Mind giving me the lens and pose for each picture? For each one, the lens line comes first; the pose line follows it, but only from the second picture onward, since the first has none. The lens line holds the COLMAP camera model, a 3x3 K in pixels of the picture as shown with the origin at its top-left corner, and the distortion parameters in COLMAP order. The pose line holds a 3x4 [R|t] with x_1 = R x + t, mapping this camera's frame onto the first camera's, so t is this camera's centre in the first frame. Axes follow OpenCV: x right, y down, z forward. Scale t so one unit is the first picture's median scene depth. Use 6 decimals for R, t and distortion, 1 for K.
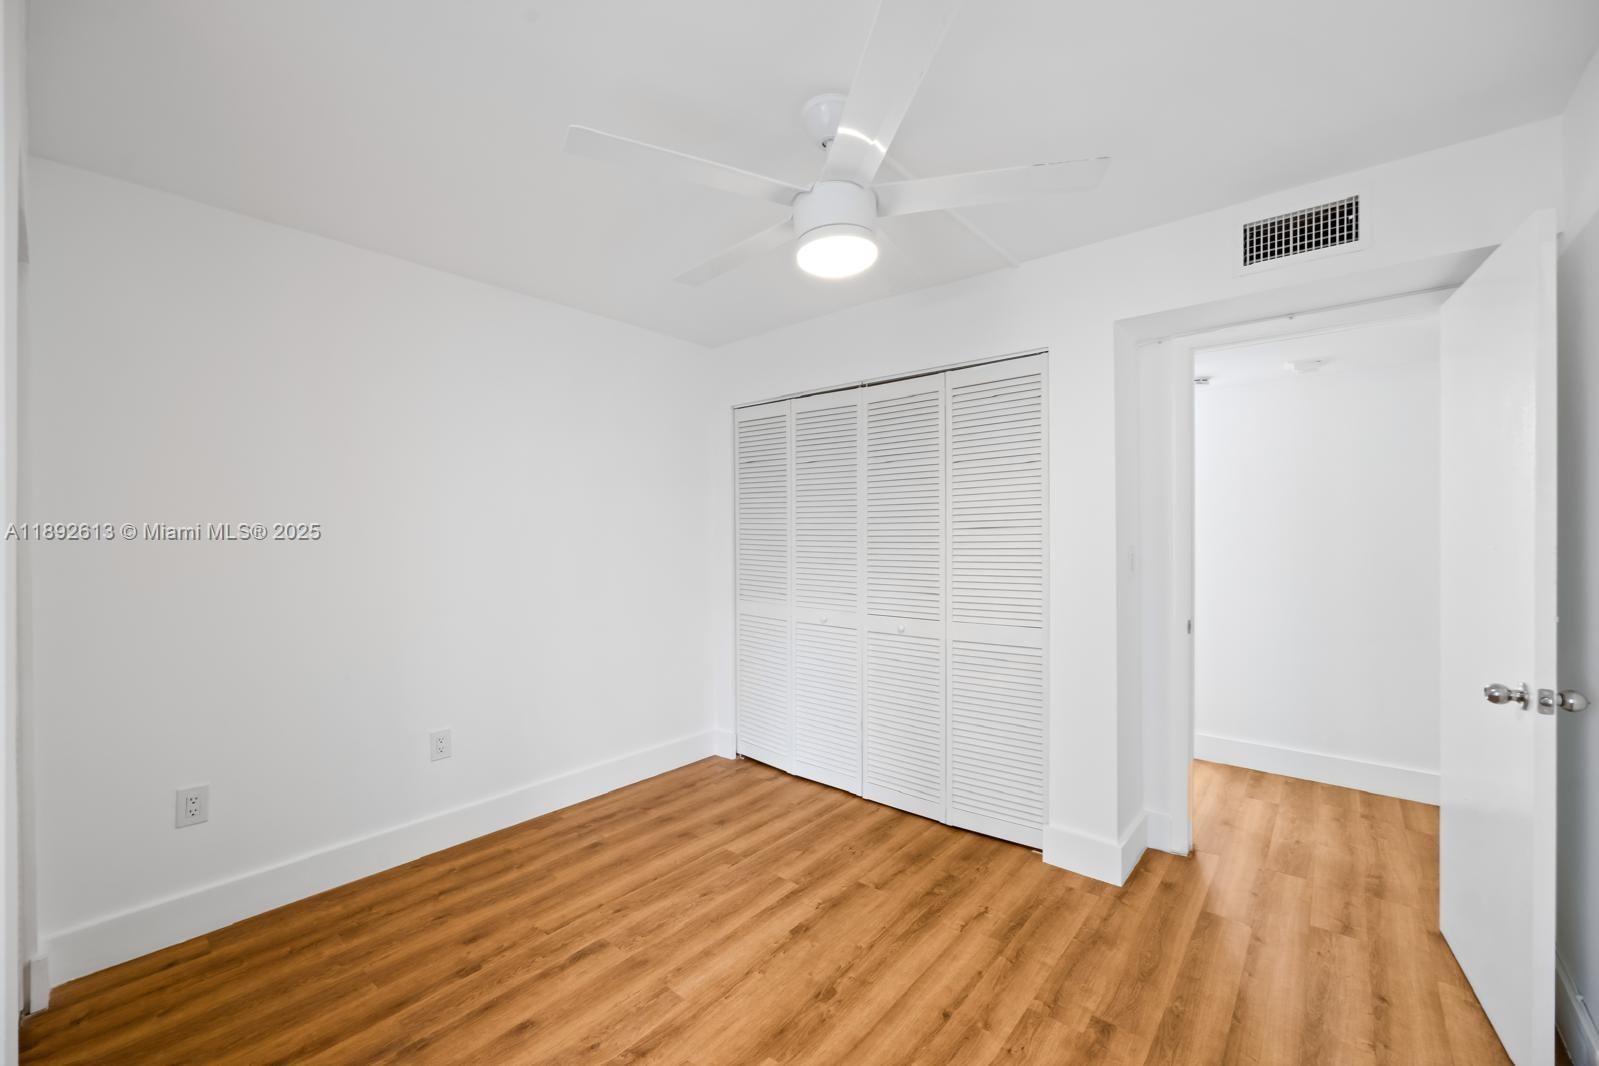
lens RADIAL K [[657.3, 0, 793.7], [0, 657.3, 535.7], [0, 0, 1]] dist [0.000792, 0.000025]
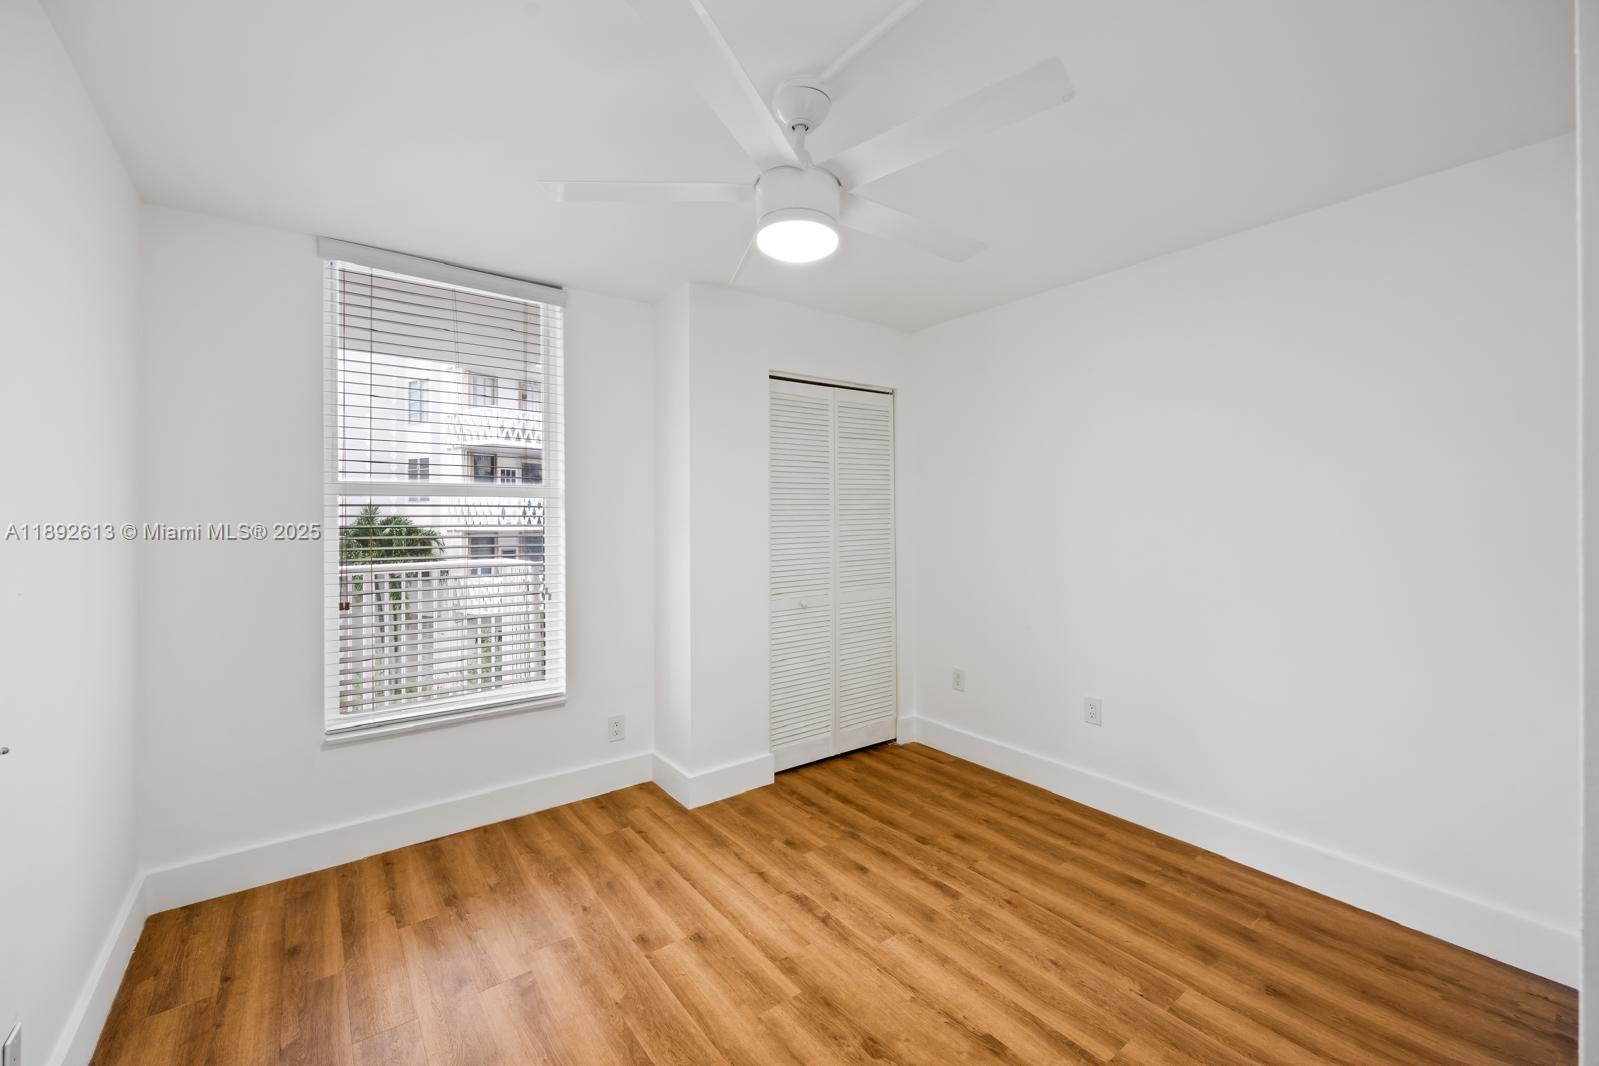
lens RADIAL K [[657.3, 0, 793.8], [0, 657.3, 521.7], [0, 0, 1]] dist [0.000792, 0.000025]
pose [[-0.233597, 0.014075, -0.972232, 0.779054], [-0.002918, 0.999881, 0.015177, -0.017255], [0.972329, 0.006382, -0.233528, 0.930115]]
